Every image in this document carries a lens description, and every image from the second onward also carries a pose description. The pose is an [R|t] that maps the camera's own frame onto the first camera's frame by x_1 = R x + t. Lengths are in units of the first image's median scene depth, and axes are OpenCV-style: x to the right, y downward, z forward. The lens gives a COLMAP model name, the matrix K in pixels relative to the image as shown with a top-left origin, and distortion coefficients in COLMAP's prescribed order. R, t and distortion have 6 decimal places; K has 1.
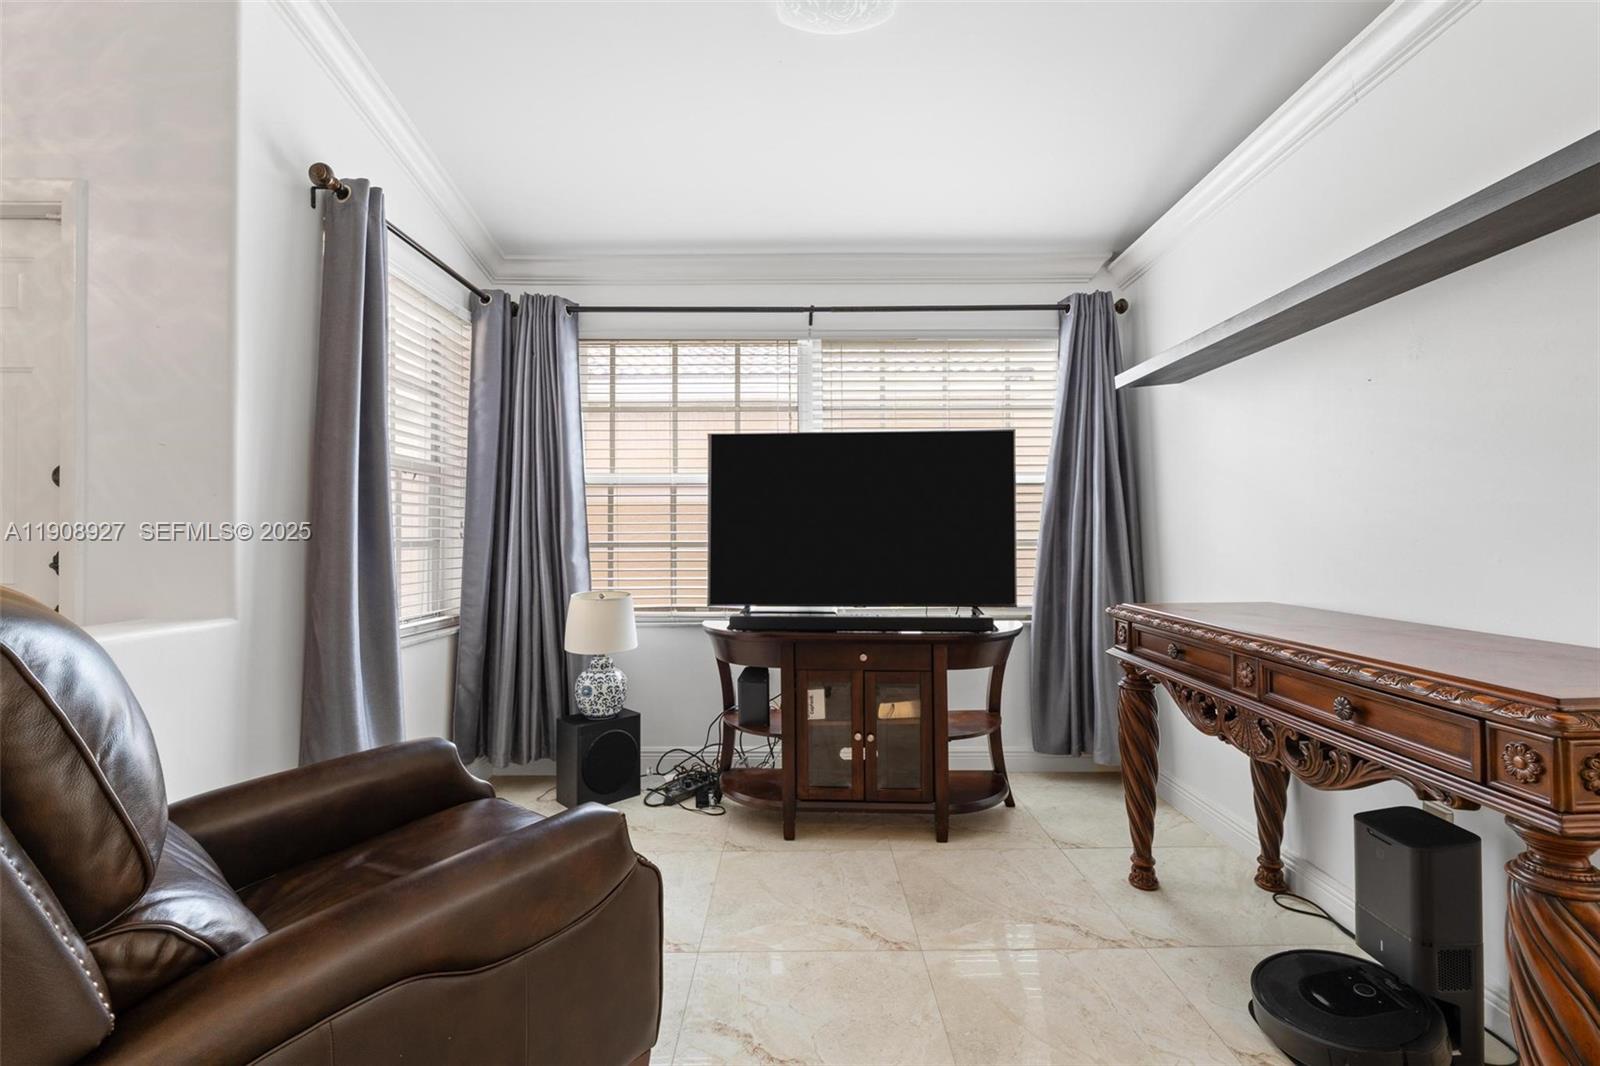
lens RADIAL K [[691.2, 0, 796.9], [0, 691.2, 533.4], [0, 0, 1]] dist [-0.002981, 0.001767]
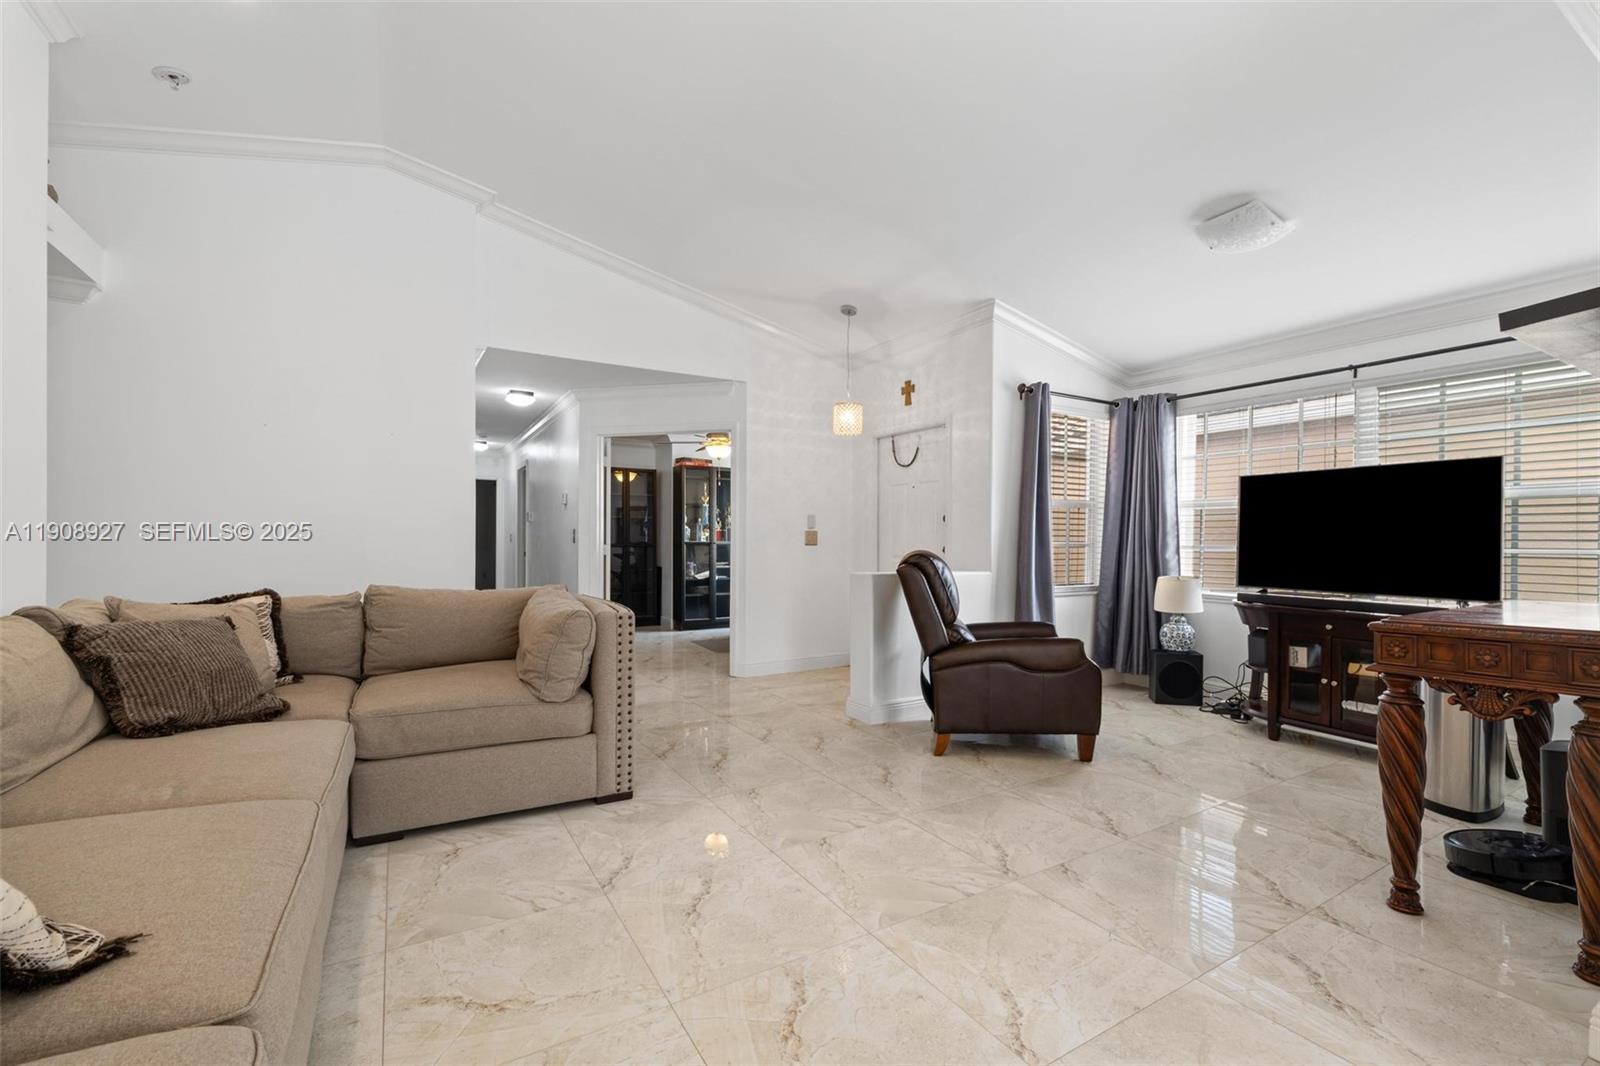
lens RADIAL K [[691.2, 0, 794.8], [0, 691.2, 540.2], [0, 0, 1]] dist [-0.002981, 0.001767]
pose [[0.505203, 0.008562, -0.862958, 0.667345], [-0.002713, 0.999962, 0.008333, -0.010820], [0.862996, -0.001869, 0.505207, -0.601007]]
